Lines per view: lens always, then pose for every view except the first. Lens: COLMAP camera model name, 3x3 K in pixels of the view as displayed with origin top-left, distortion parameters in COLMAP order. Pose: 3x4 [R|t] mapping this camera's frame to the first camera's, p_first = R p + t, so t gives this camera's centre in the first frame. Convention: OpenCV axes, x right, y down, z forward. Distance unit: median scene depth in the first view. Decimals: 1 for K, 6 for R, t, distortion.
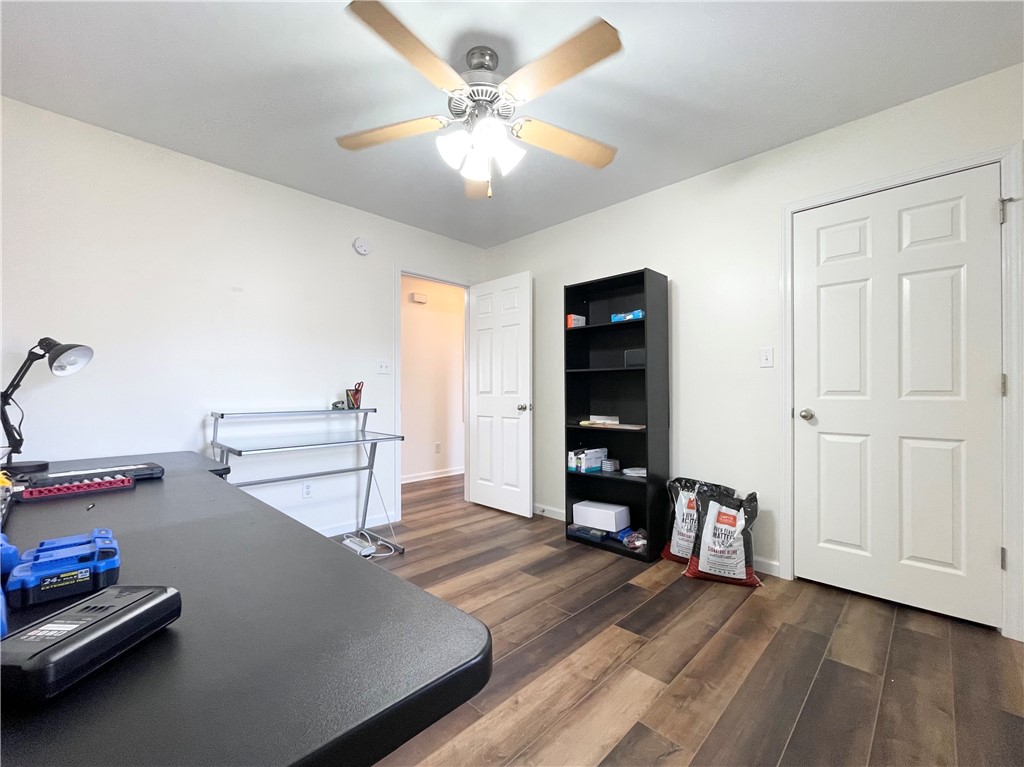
lens RADIAL K [[424.8, 0, 510.3], [0, 424.8, 384.4], [0, 0, 1]] dist [-0.001000, 0.000601]
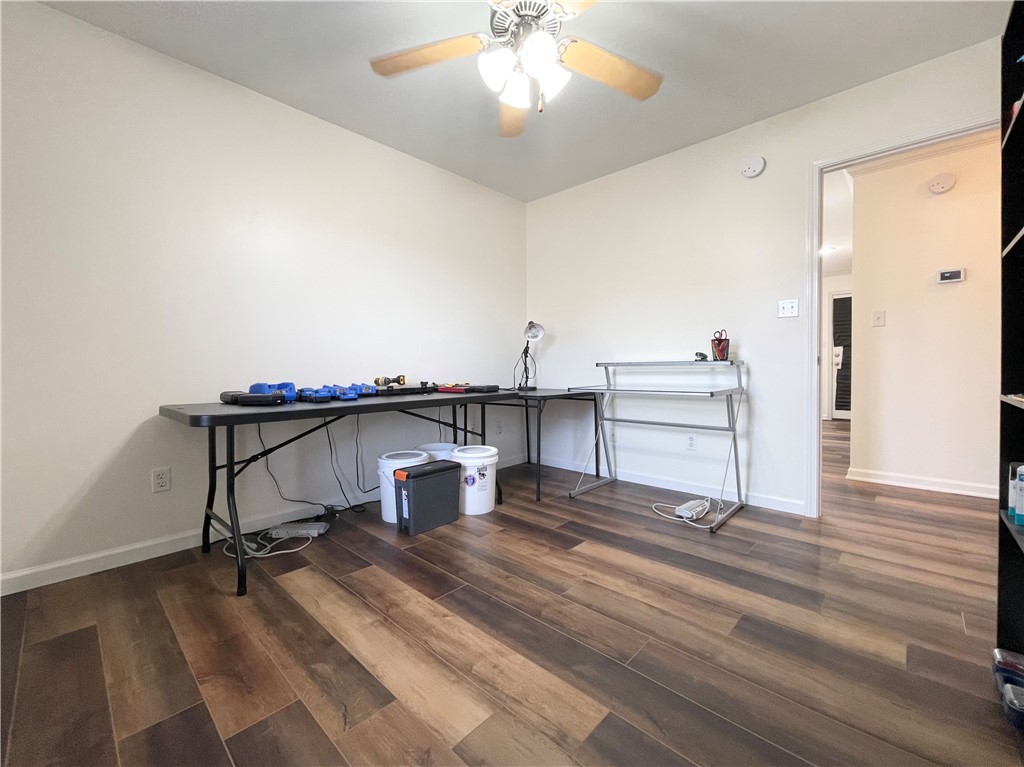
lens RADIAL K [[424.8, 0, 510.3], [0, 424.8, 384.4], [0, 0, 1]] dist [-0.001000, 0.000601]
pose [[0.032136, 0.040220, -0.998674, 0.647812], [0.027017, 0.998790, 0.041094, 0.076142], [0.999118, -0.028302, 0.031010, 0.696418]]
